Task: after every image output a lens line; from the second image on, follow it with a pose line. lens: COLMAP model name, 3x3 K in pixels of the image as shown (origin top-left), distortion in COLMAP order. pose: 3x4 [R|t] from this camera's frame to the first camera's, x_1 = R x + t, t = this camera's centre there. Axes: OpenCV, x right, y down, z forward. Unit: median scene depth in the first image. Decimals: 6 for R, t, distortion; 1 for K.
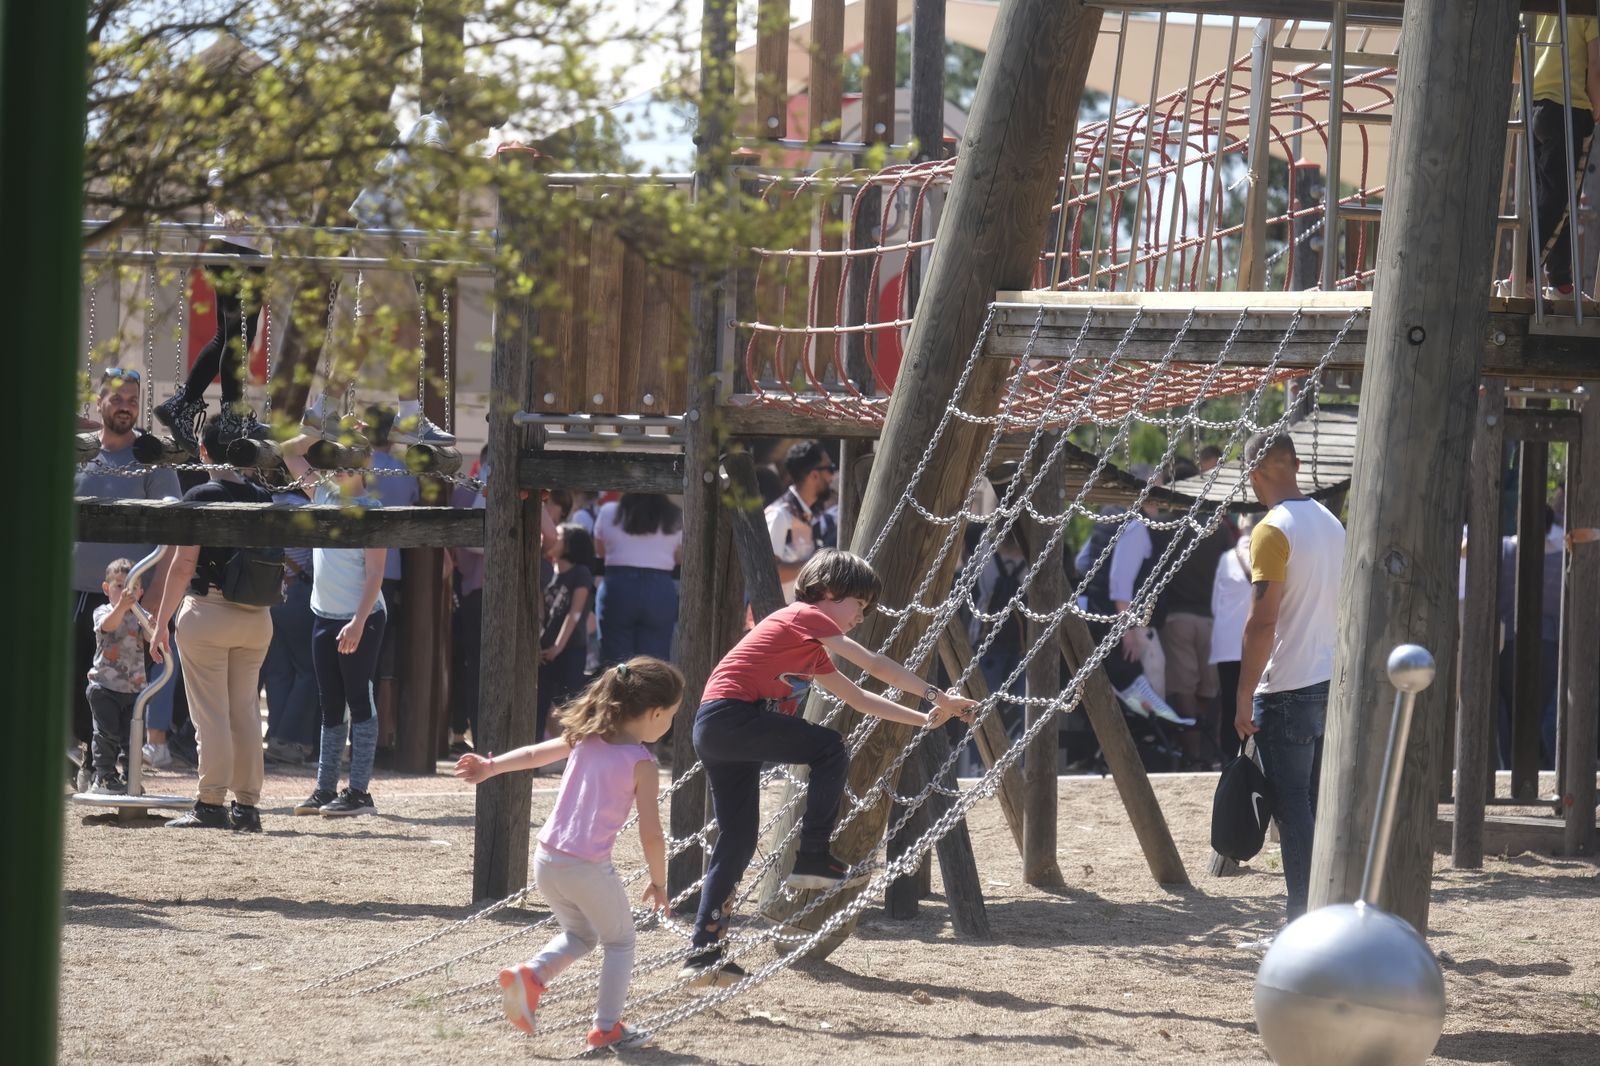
lens RADIAL K [[7866.9, 0, 800.0], [0, 7866.9, 533.0], [0, 0, 1]] dist [0.207695, 2.437820]
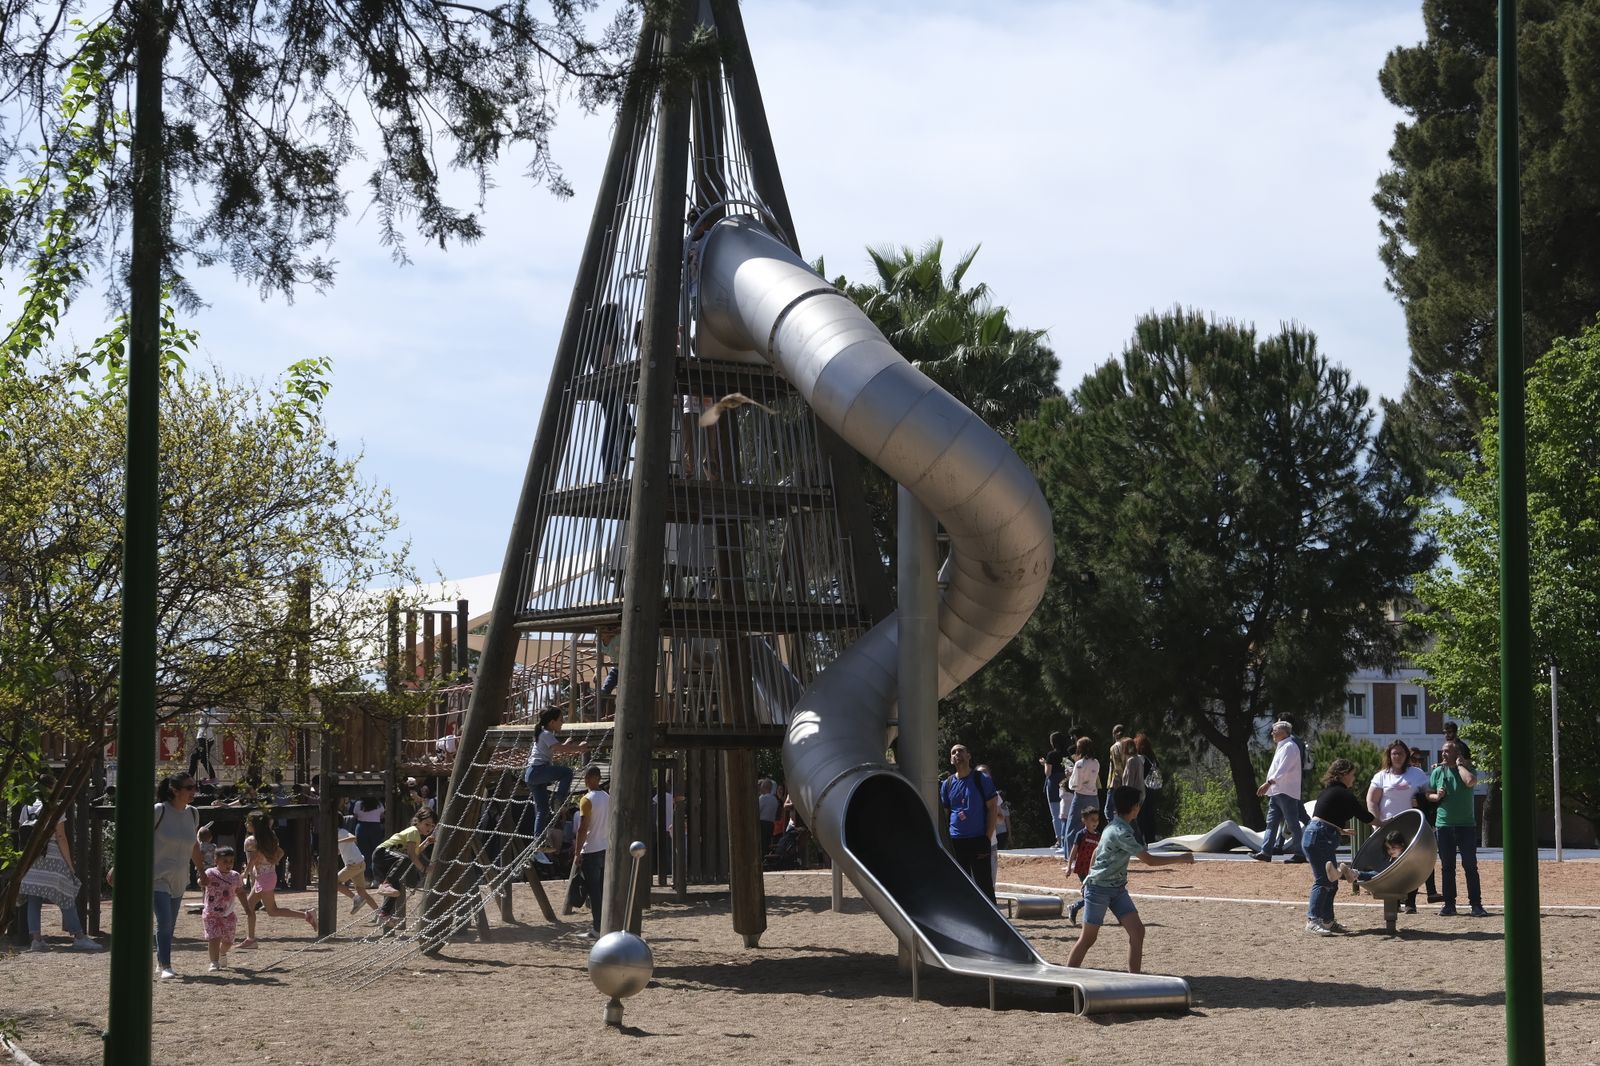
lens RADIAL K [[2921.4, 0, 800.0], [0, 2921.4, 533.0], [0, 0, 1]] dist [-0.019488, -0.075337]
pose [[0.991422, -0.026525, 0.127980, 0.002047], [0.038514, 0.995001, -0.092138, 0.003479], [-0.124896, 0.096276, 0.987488, -0.129360]]
